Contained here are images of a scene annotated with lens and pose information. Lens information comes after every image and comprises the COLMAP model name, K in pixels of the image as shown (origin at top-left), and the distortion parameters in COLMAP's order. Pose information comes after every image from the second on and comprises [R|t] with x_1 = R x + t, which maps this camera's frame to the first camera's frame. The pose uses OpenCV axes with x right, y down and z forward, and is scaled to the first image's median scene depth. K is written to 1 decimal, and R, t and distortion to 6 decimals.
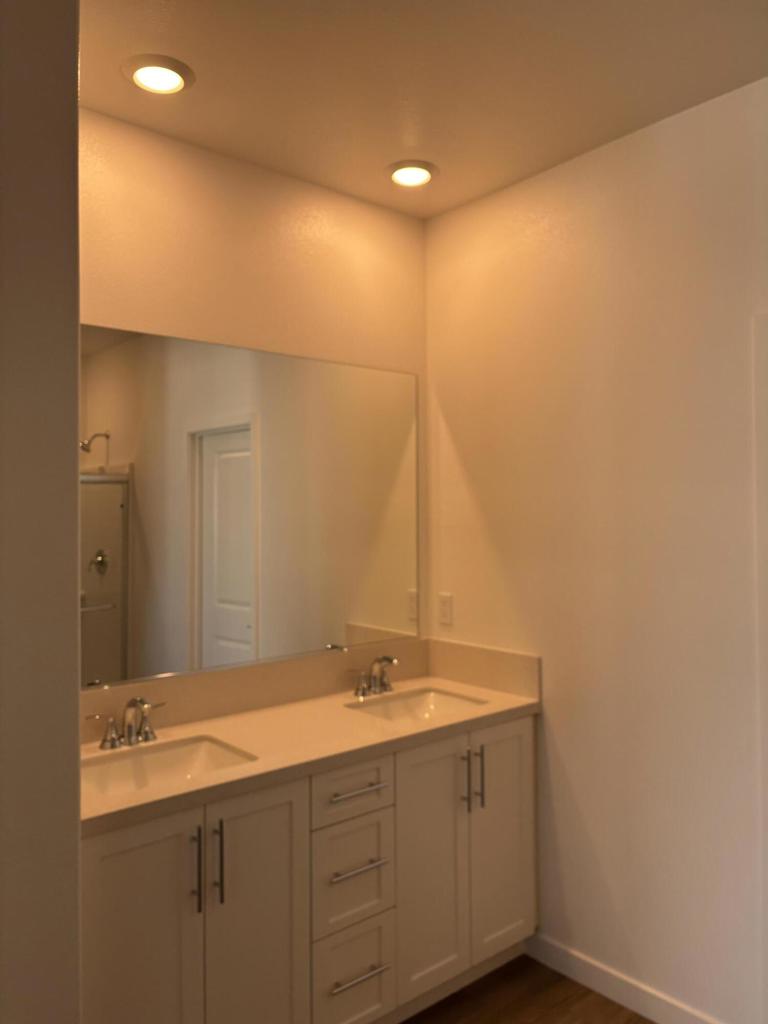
lens RADIAL K [[769.8, 0, 383.5], [0, 769.8, 510.1], [0, 0, 1]] dist [0.055832, -0.072608]
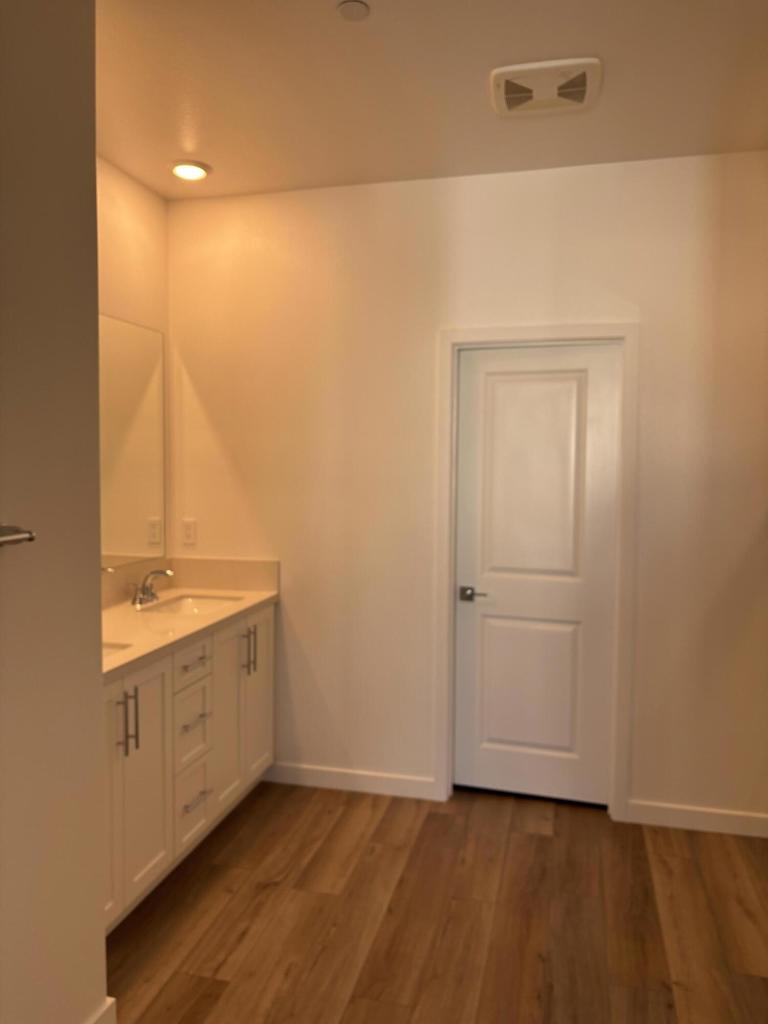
lens RADIAL K [[769.8, 0, 378.7], [0, 769.8, 511.6], [0, 0, 1]] dist [0.055832, -0.072608]
pose [[0.806897, -0.026303, 0.590106, -0.454778], [-0.012631, 0.998011, 0.061756, 0.020334], [-0.590557, -0.057285, 0.804960, -0.179663]]
